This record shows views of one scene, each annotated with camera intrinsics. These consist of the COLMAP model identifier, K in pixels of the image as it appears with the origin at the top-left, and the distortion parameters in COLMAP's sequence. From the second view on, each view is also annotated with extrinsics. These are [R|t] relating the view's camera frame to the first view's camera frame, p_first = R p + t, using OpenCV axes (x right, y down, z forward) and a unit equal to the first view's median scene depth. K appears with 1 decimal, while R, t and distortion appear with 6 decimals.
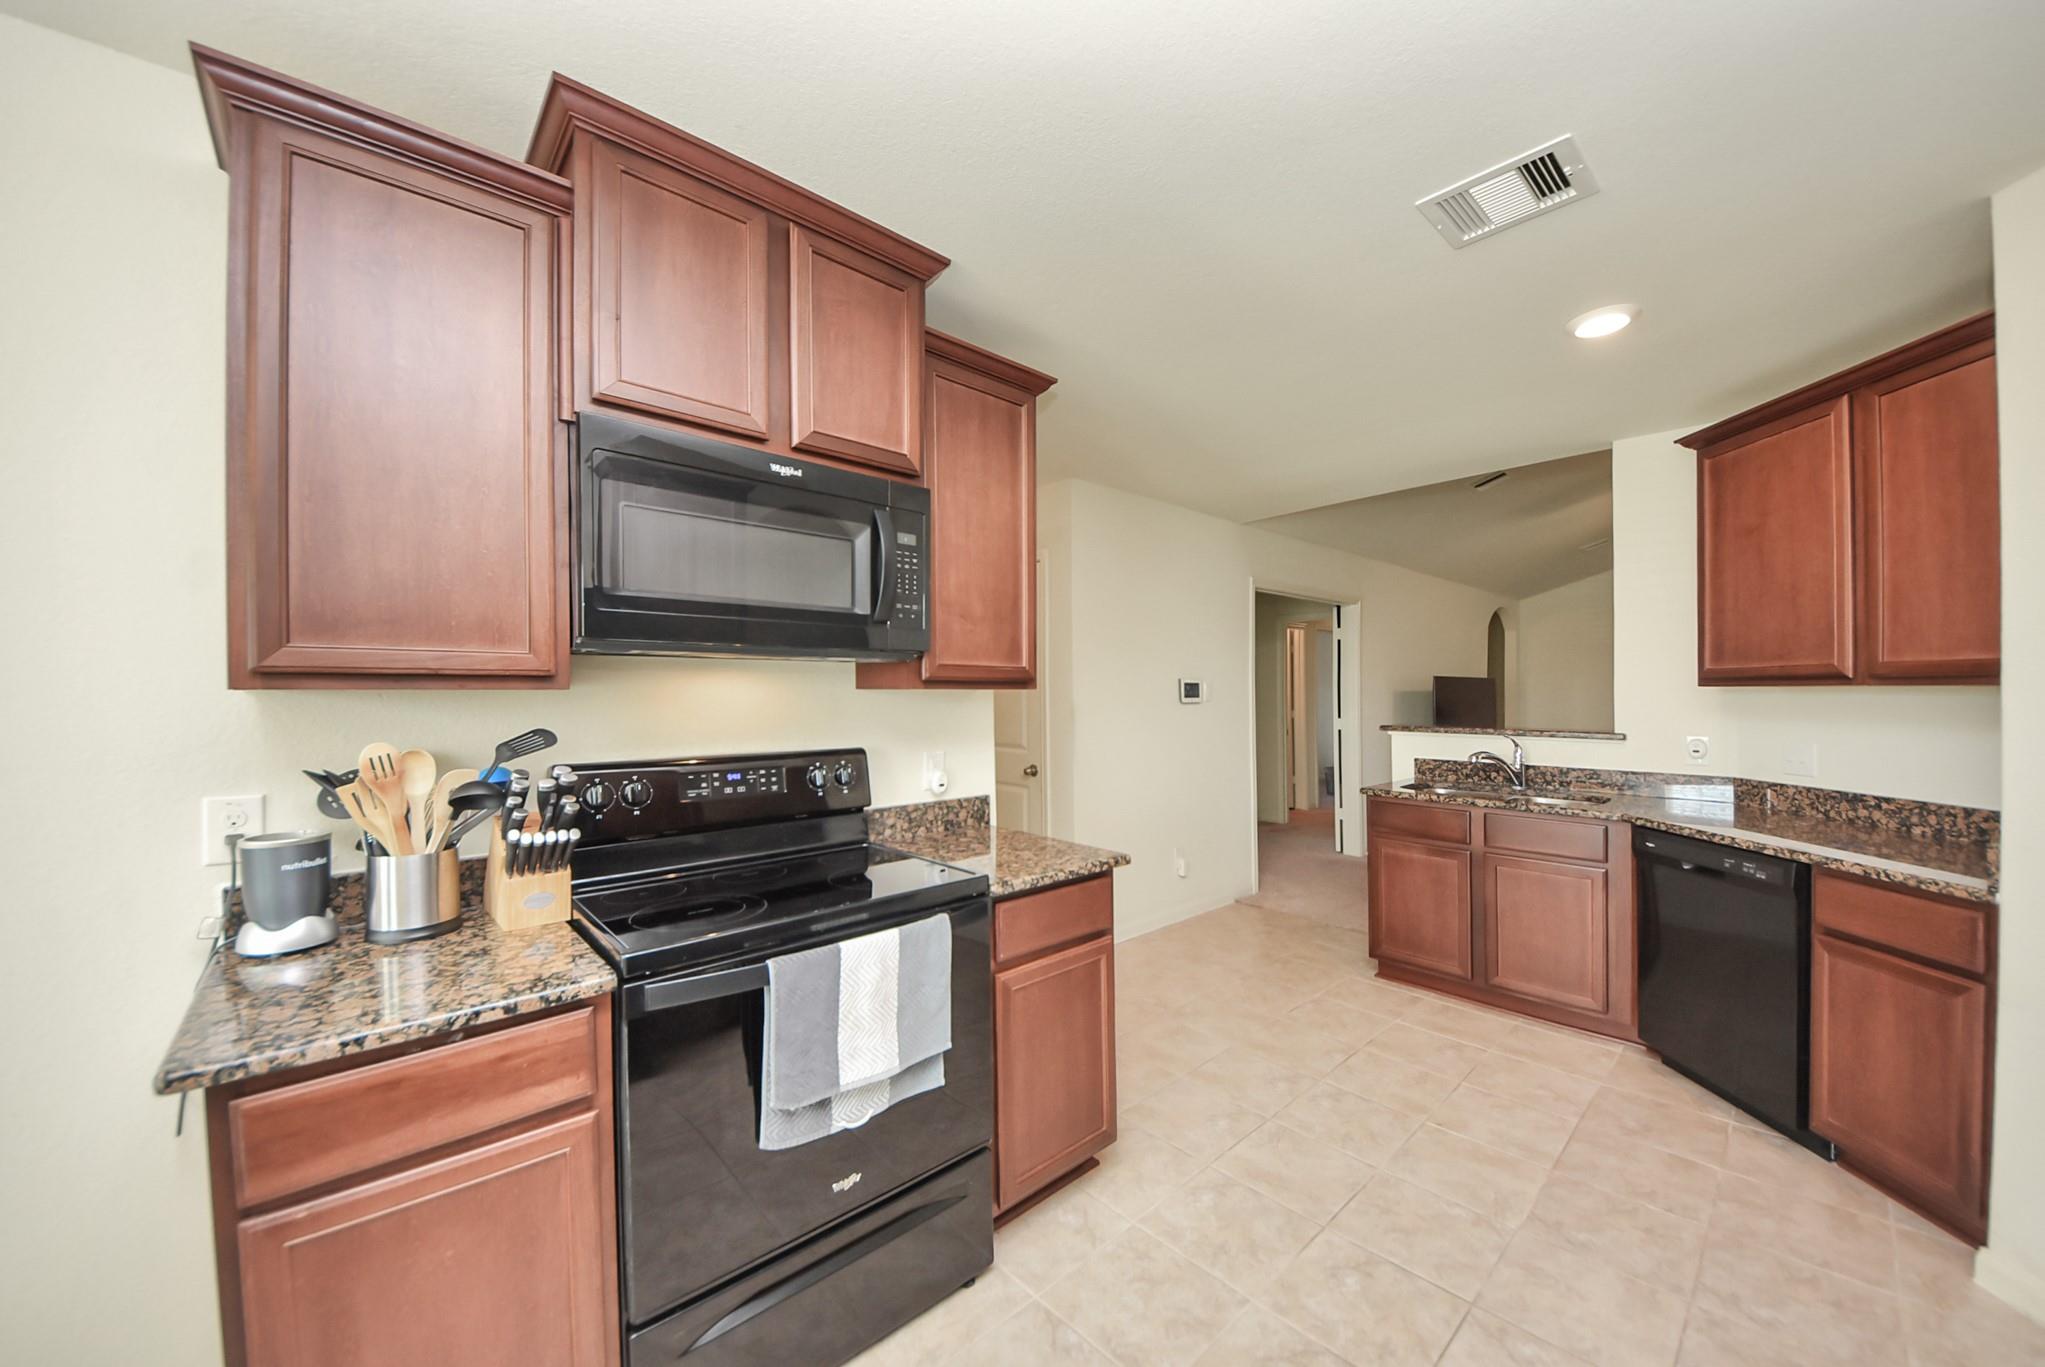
lens RADIAL K [[734.0, 0, 1024.7], [0, 734.0, 694.7], [0, 0, 1]] dist [0.060711, -0.036388]
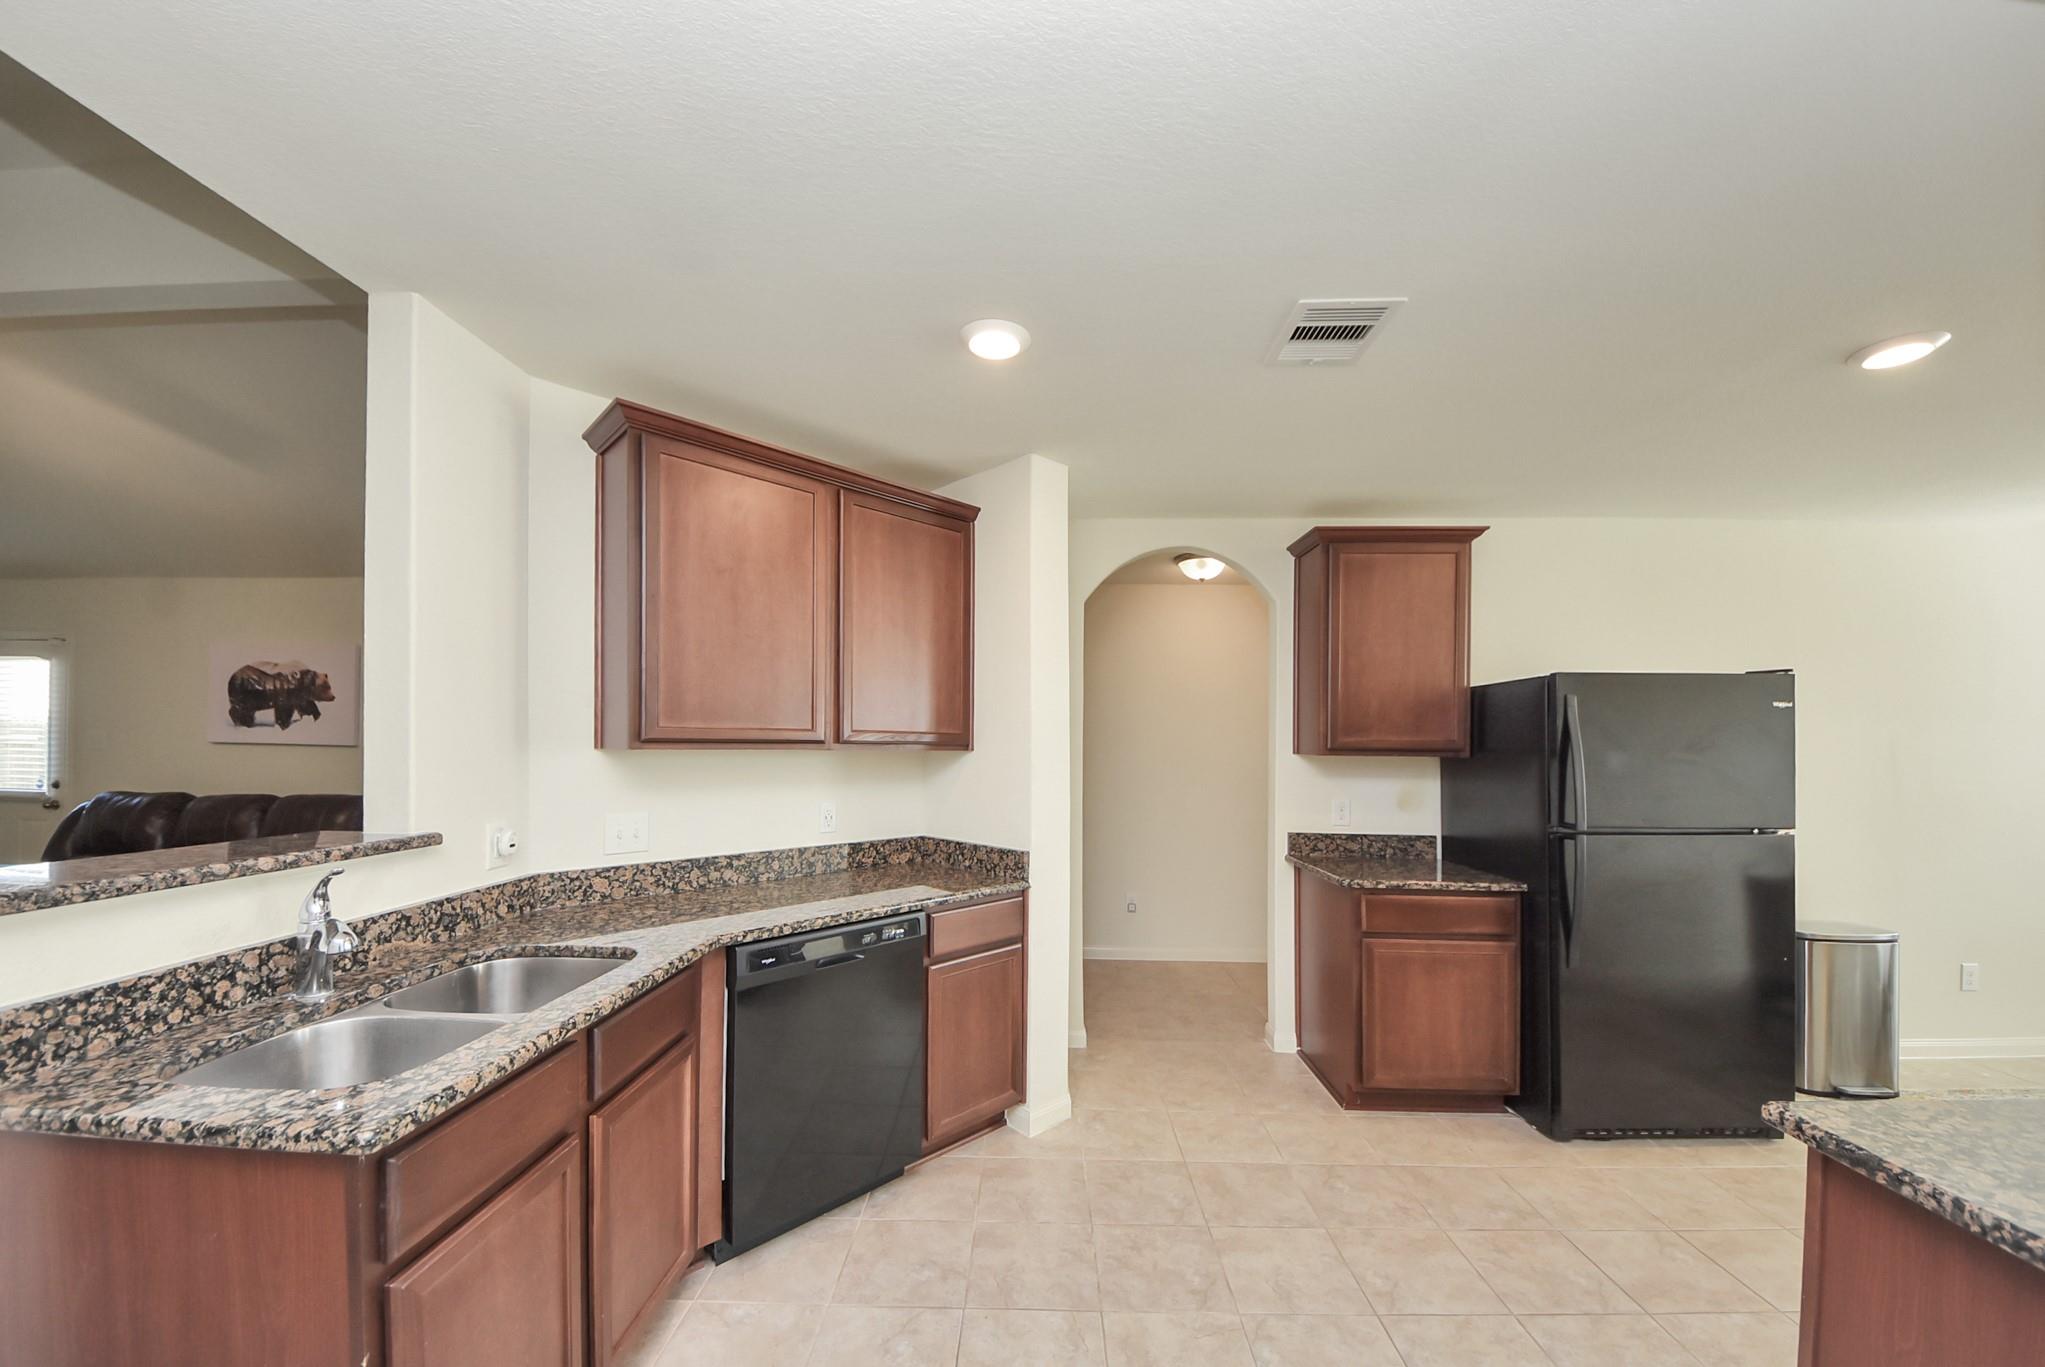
lens RADIAL K [[724.2, 0, 1021.0], [0, 724.2, 732.7], [0, 0, 1]] dist [-0.000290, -0.014581]
pose [[-0.707507, 0.005245, 0.706687, 0.156043], [-0.001374, 0.999960, -0.008797, -0.028878], [-0.706705, -0.007195, -0.707472, 1.550041]]
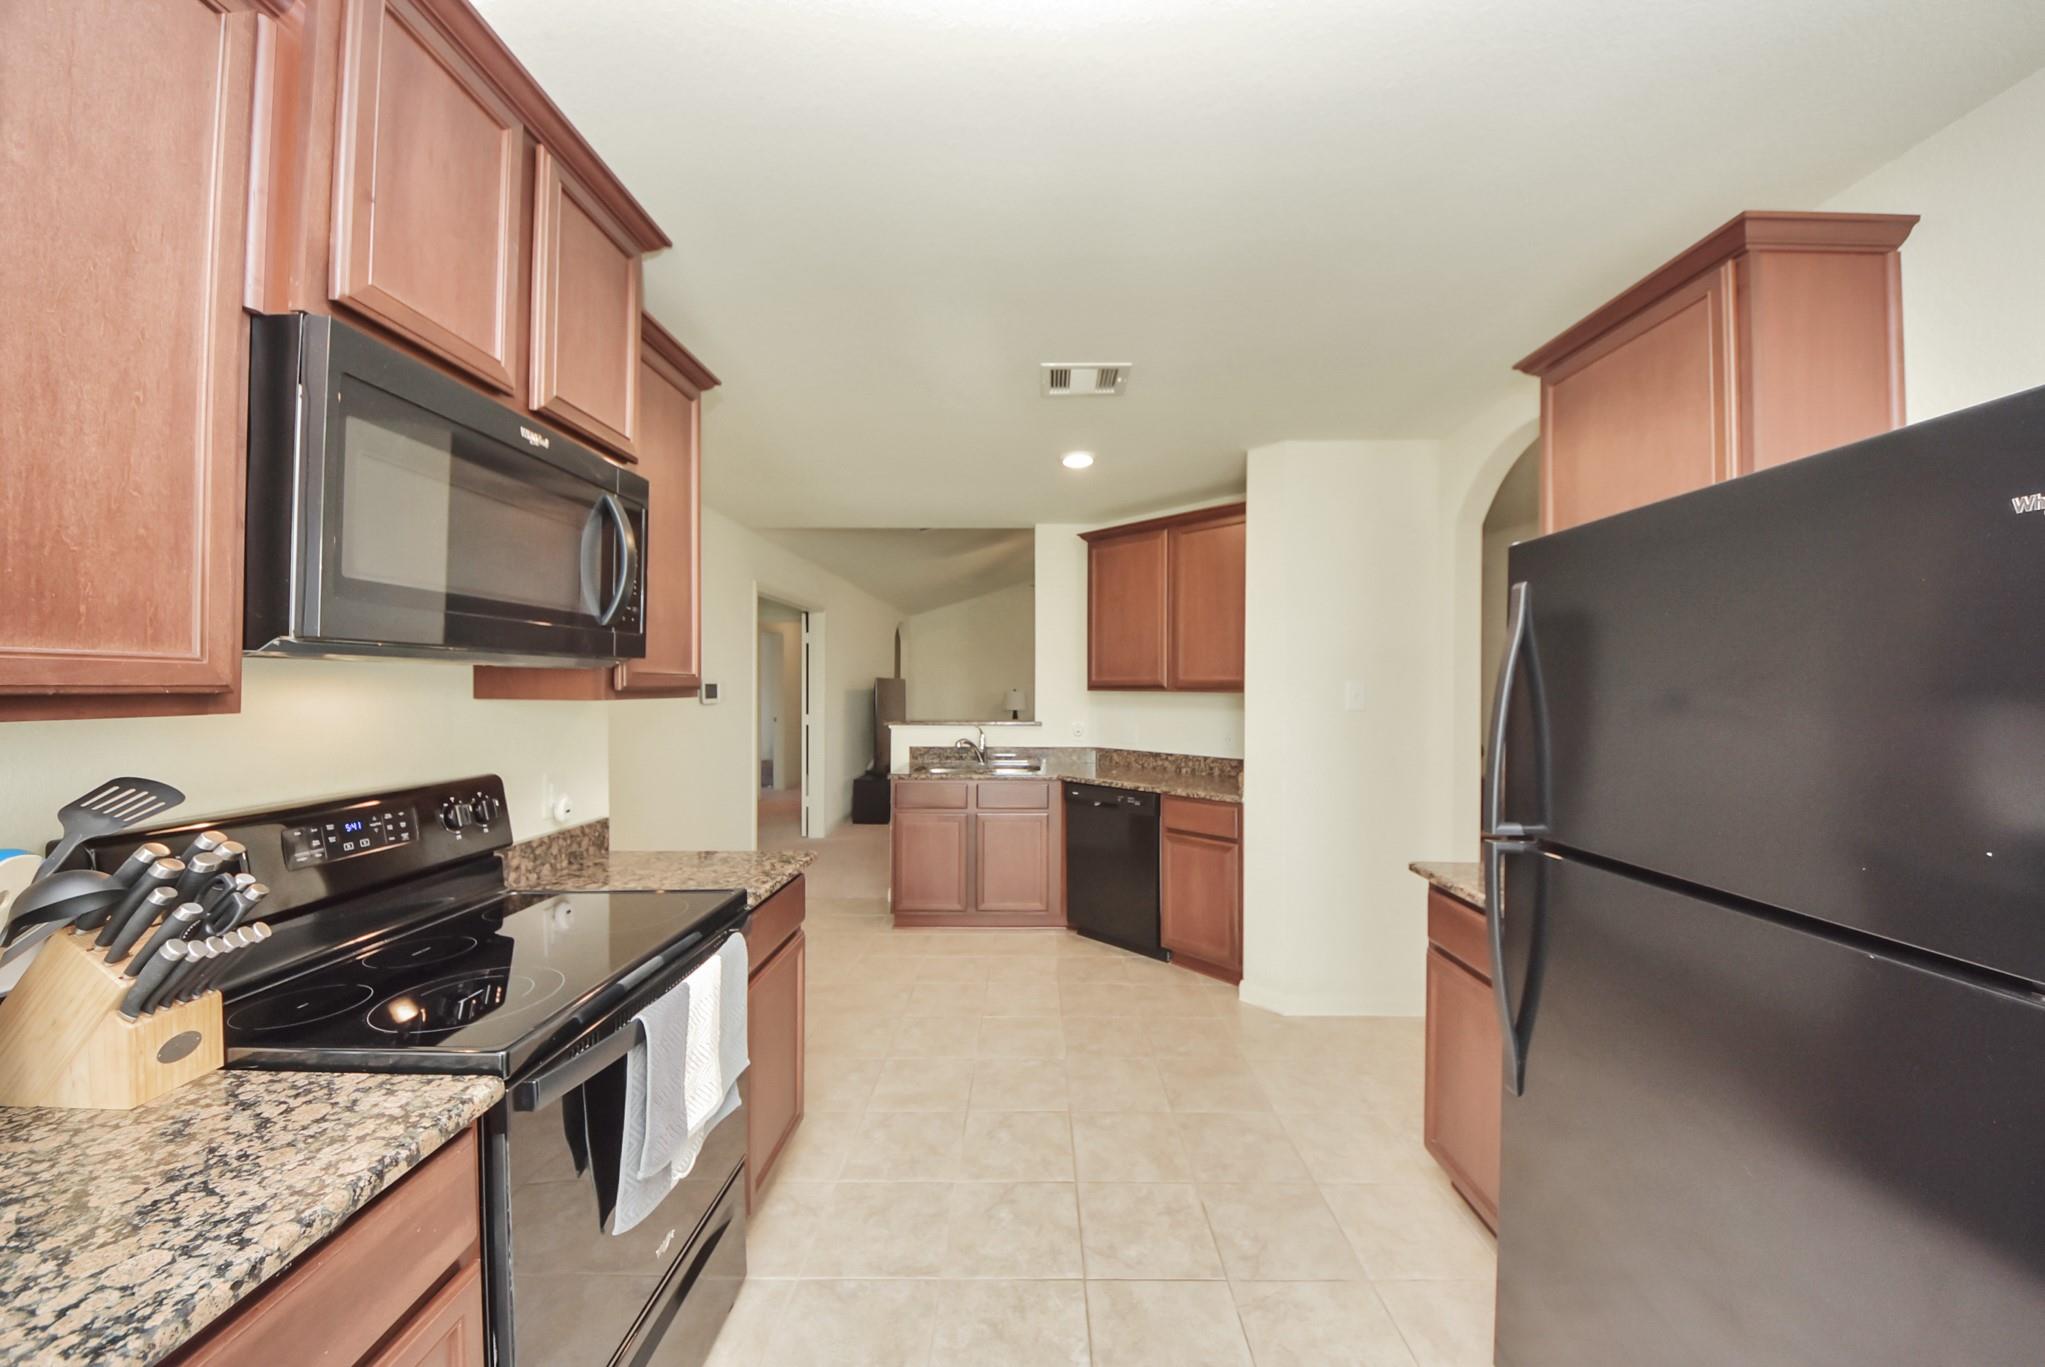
lens RADIAL K [[730.2, 0, 1022.5], [0, 730.2, 683.5], [0, 0, 1]] dist [0.060041, -0.035294]
pose [[0.694597, 0.006098, 0.719374, -0.393948], [-0.001106, 0.999972, -0.007409, -0.019168], [-0.719399, 0.004350, 0.694584, 0.031114]]
